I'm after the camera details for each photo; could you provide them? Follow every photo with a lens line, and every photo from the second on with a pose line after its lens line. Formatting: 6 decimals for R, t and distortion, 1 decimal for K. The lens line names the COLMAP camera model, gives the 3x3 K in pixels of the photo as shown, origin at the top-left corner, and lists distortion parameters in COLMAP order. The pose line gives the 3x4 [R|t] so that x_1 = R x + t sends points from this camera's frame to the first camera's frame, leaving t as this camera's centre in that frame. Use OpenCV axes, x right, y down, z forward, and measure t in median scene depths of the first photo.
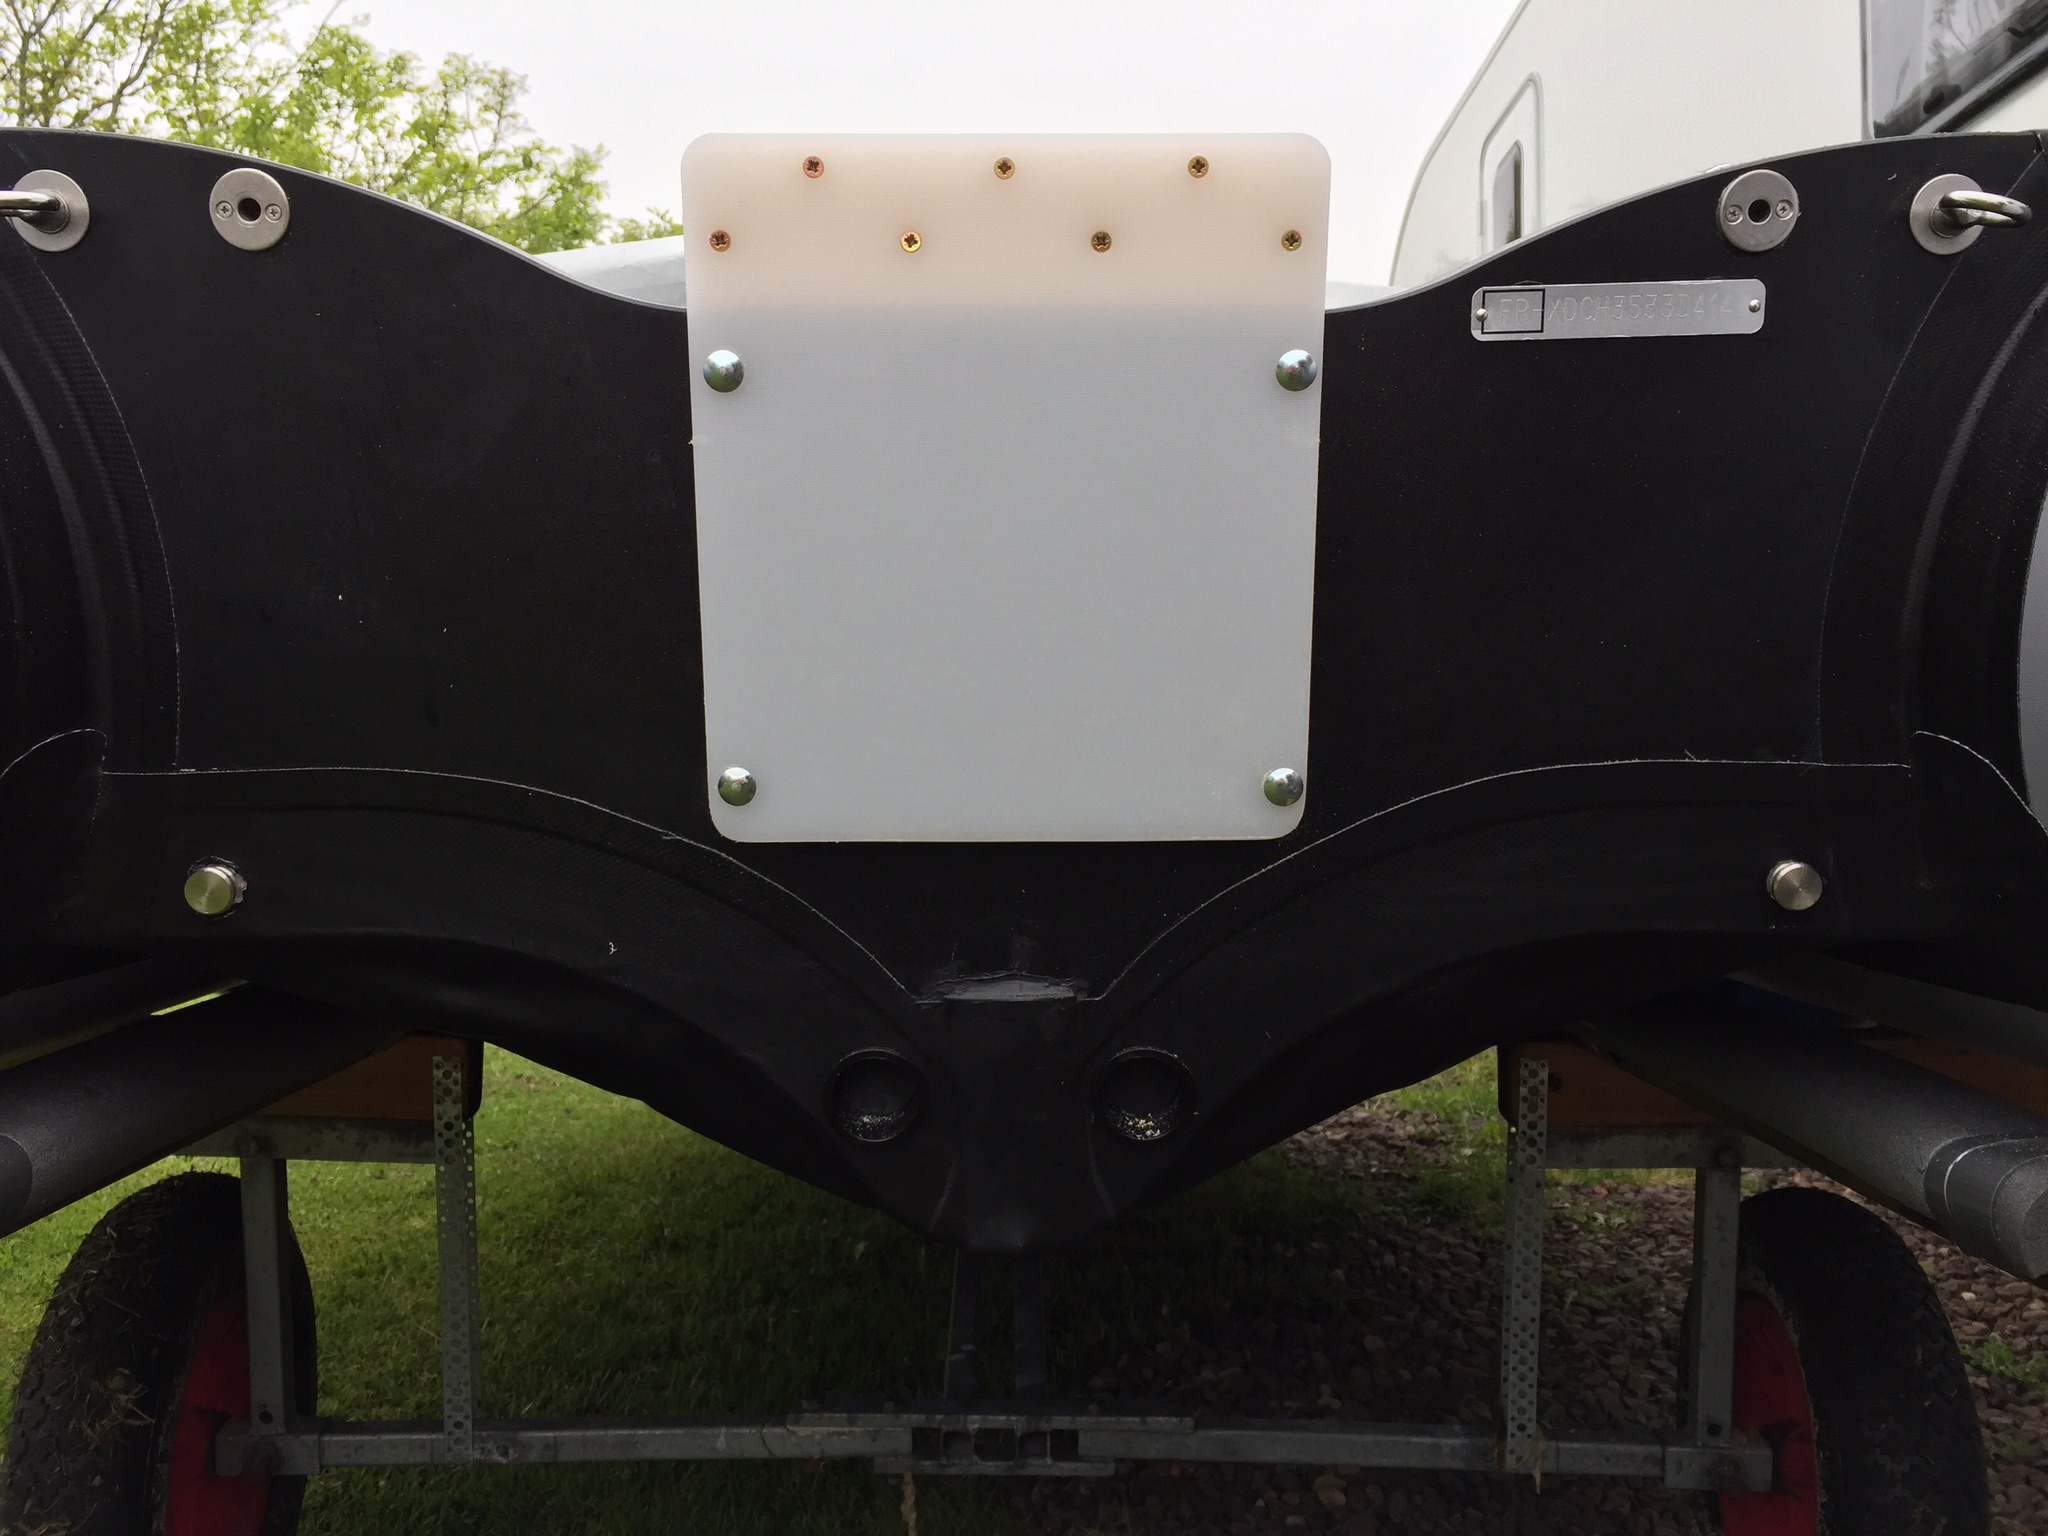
lens RADIAL K [[1739.0, 0, 1032.9], [0, 1739.0, 758.0], [0, 0, 1]] dist [0.055291, -0.025603]
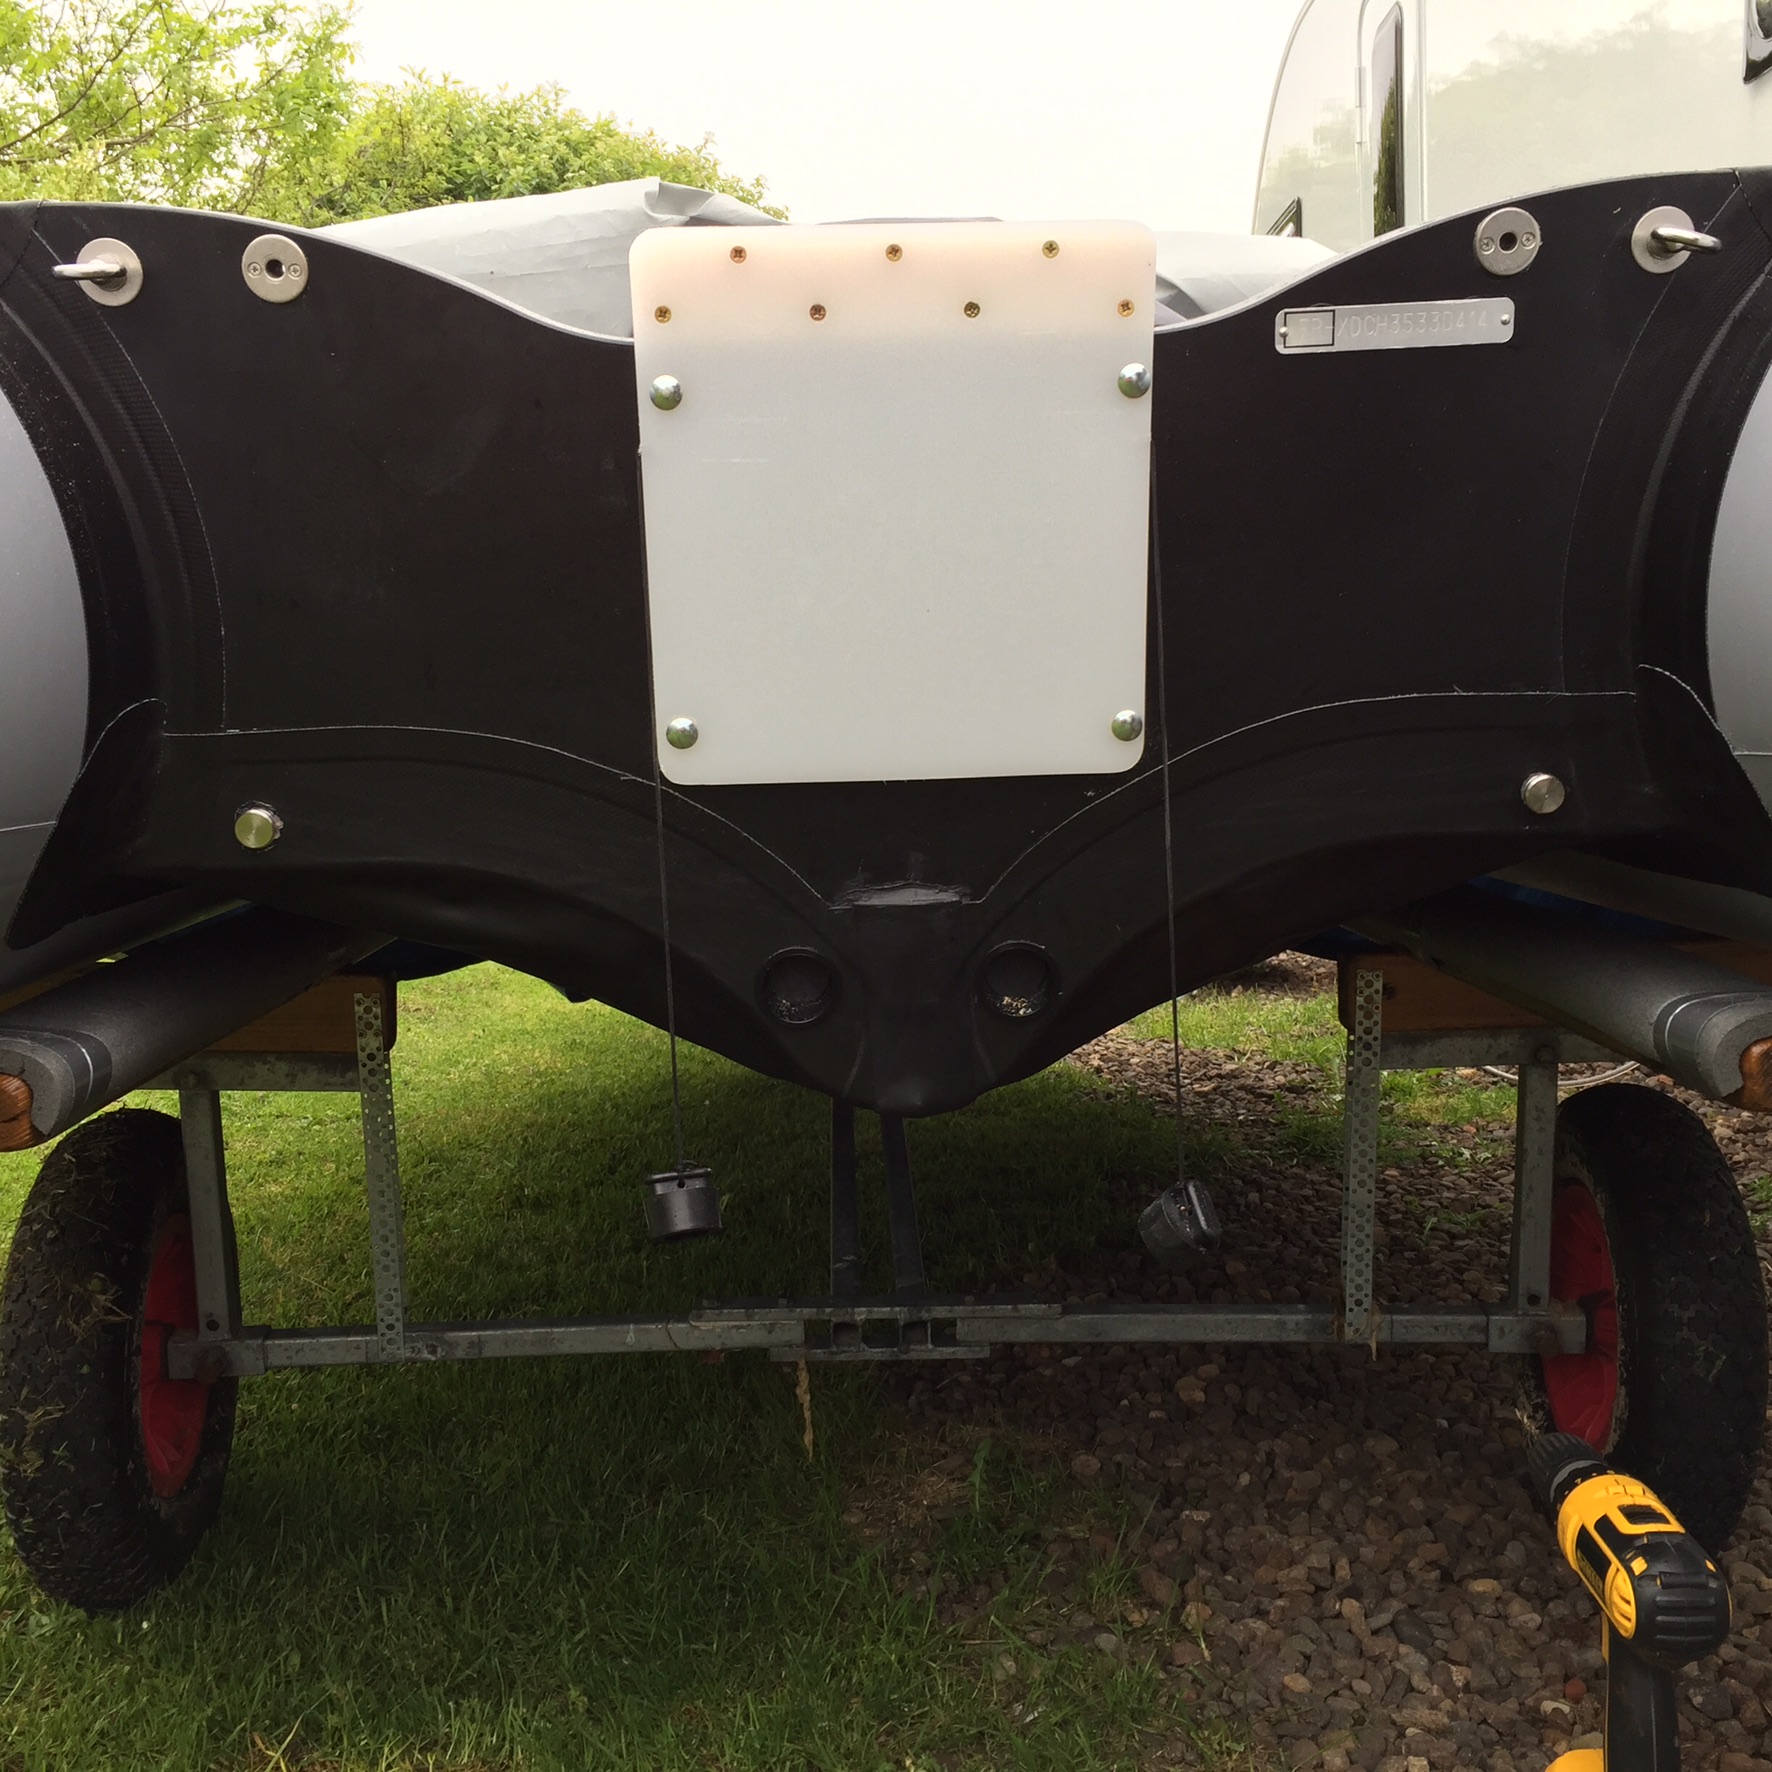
lens RADIAL K [[1943.5, 0, 877.4], [0, 1943.5, 882.3], [0, 0, 1]] dist [0.049274, 0.000000]
pose [[0.999699, -0.024430, 0.002046, -0.020327], [0.024138, 0.995460, 0.092074, -0.001416], [-0.004286, -0.091997, 0.995750, -0.199553]]
